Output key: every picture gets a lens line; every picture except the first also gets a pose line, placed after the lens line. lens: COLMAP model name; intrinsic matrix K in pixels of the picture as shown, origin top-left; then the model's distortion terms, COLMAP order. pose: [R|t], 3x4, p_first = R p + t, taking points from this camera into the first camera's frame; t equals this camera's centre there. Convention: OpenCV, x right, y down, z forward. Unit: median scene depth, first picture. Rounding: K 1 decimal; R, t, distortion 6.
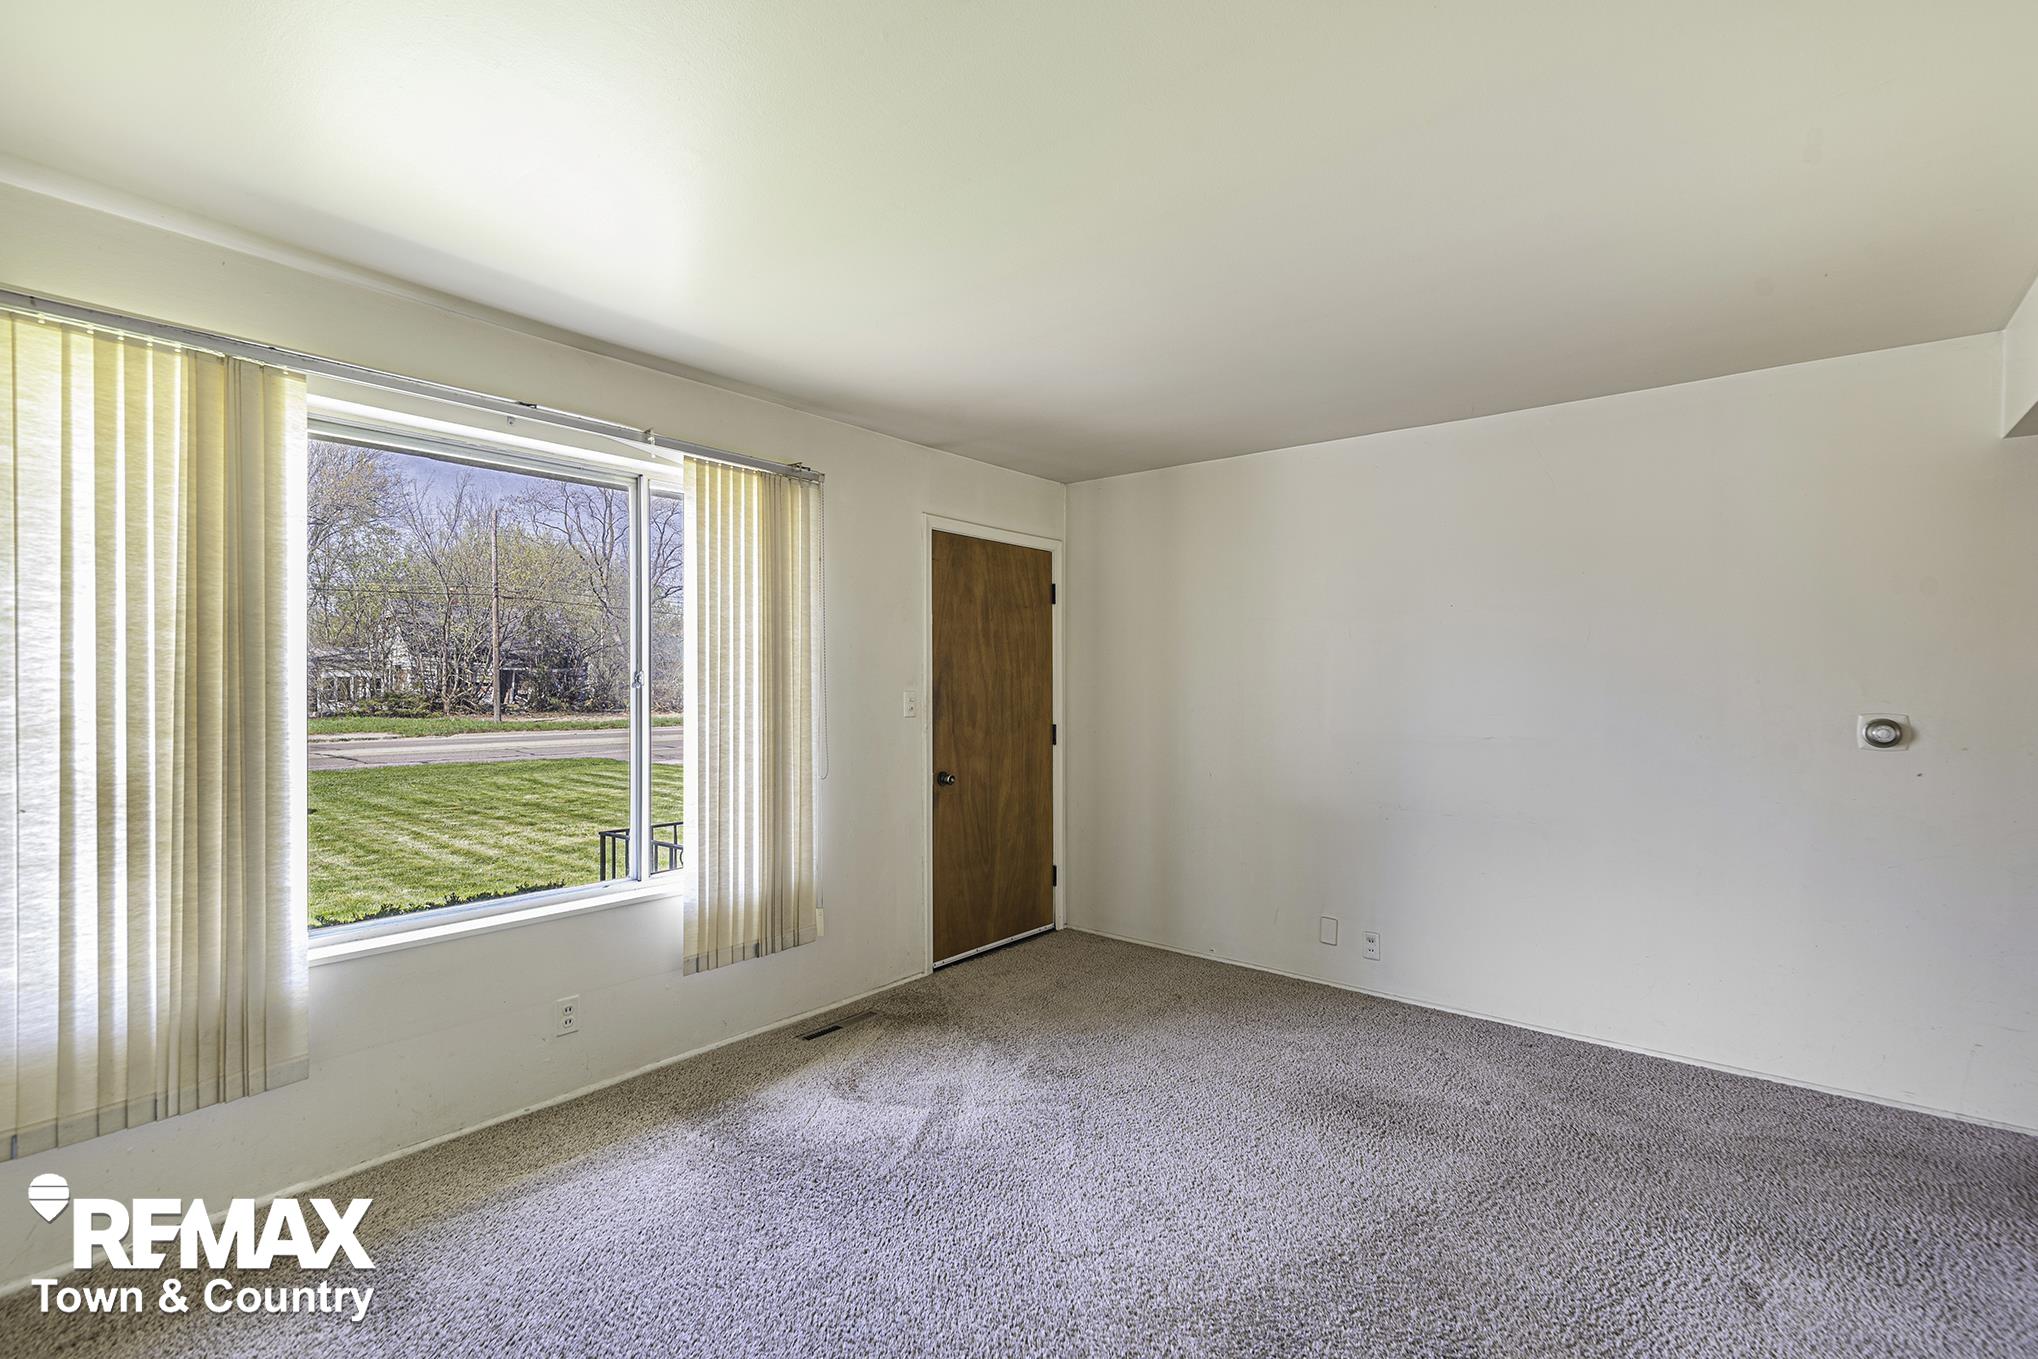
lens RADIAL K [[926.1, 0, 1012.6], [0, 926.1, 681.8], [0, 0, 1]] dist [0.014688, -0.000533]
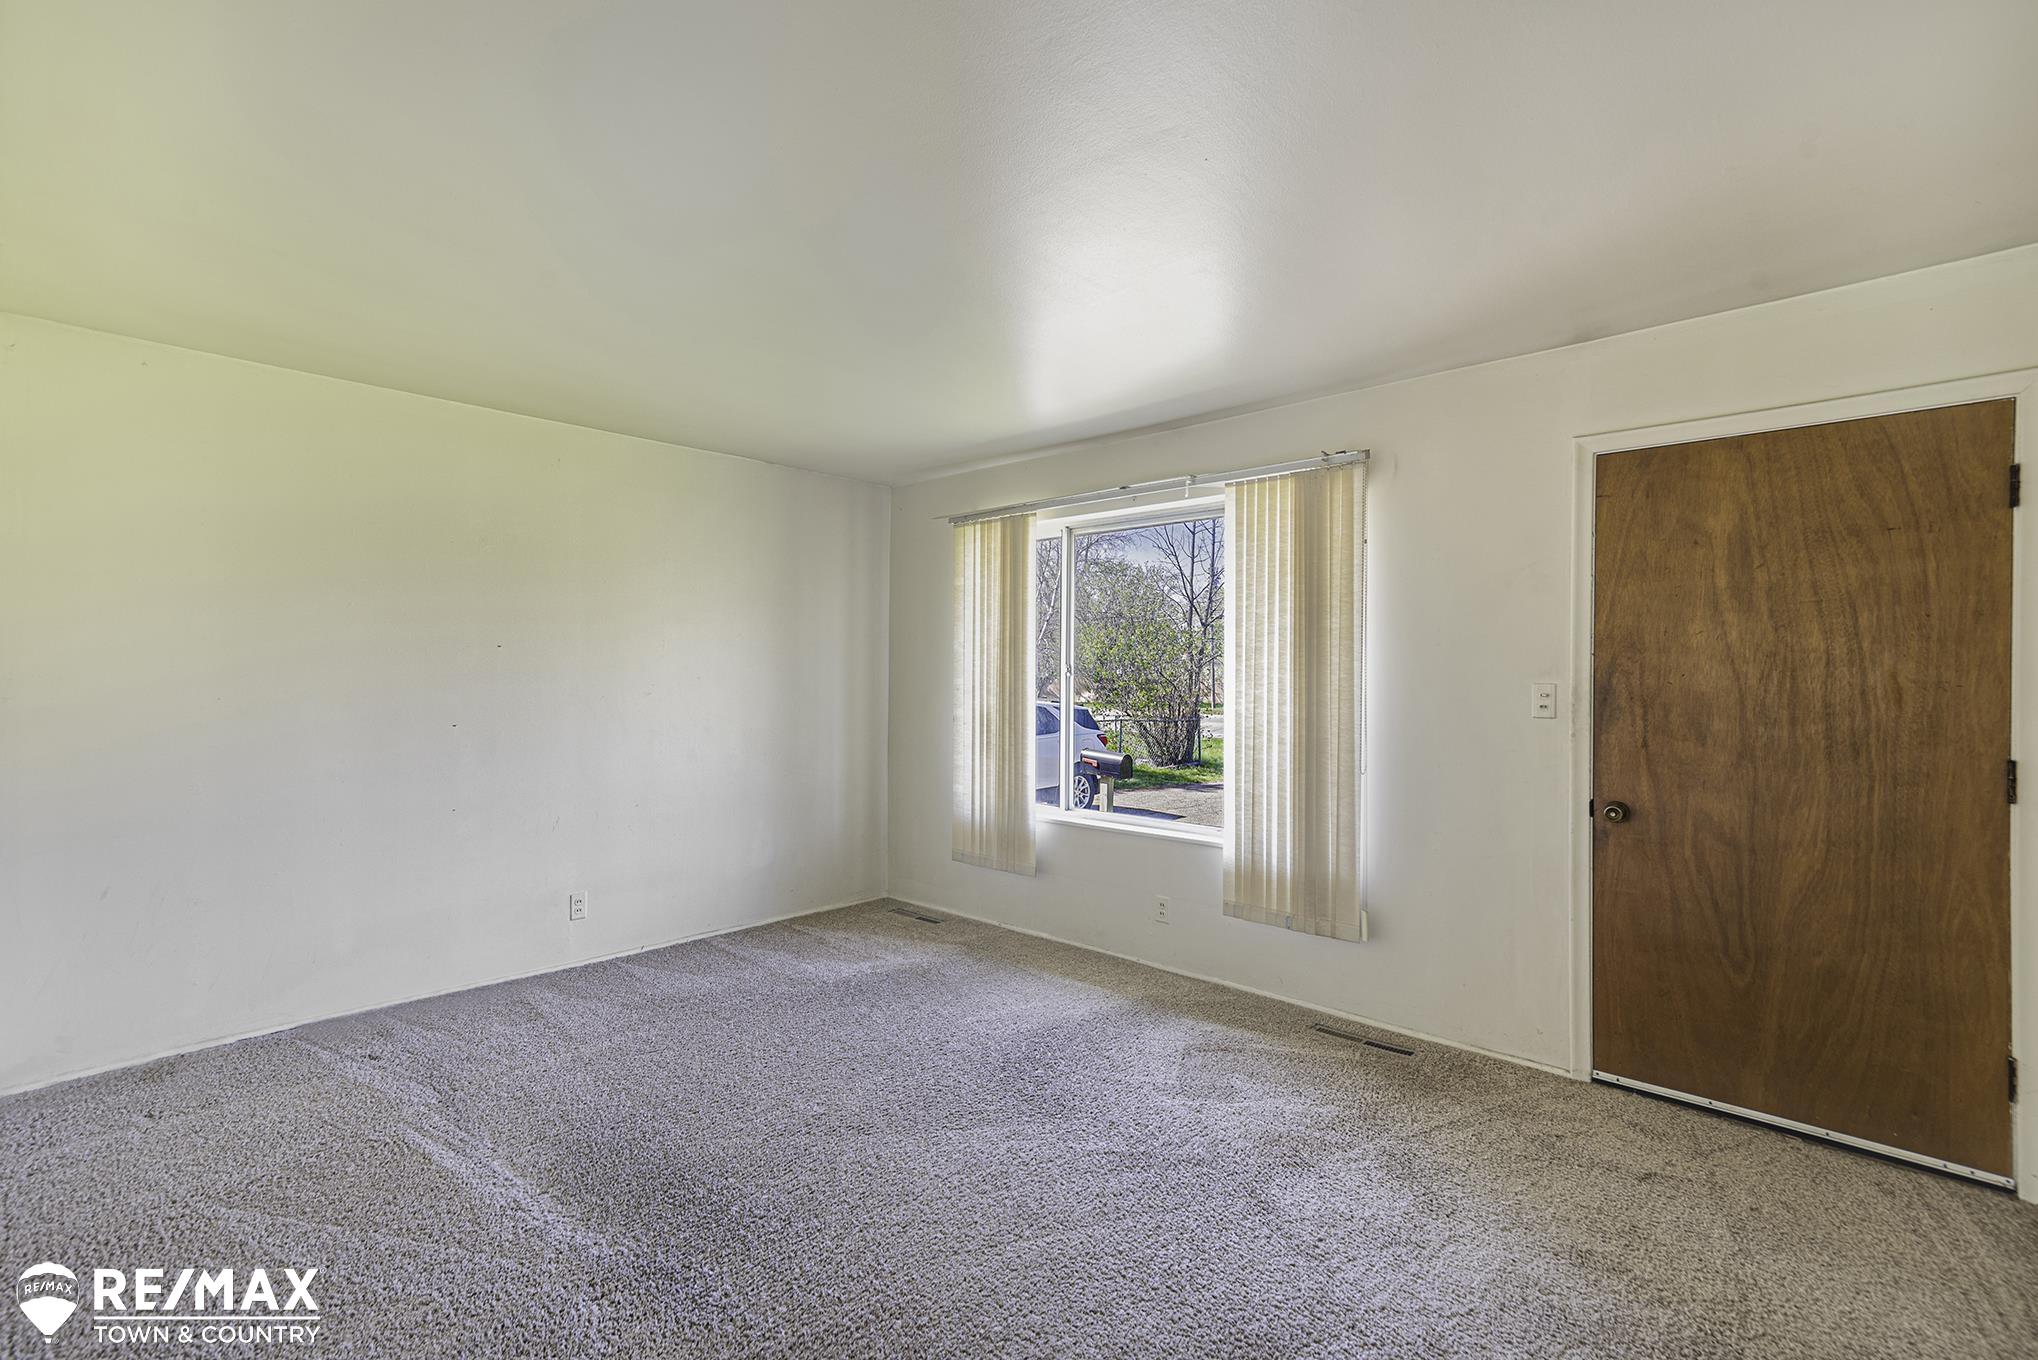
lens RADIAL K [[926.1, 0, 1012.4], [0, 926.1, 676.5], [0, 0, 1]] dist [0.014688, -0.000533]
pose [[-0.064318, -0.000023, -0.997929, 0.818204], [-0.004622, 0.999989, 0.000275, 0.007444], [0.997919, 0.004630, -0.064317, 0.758178]]
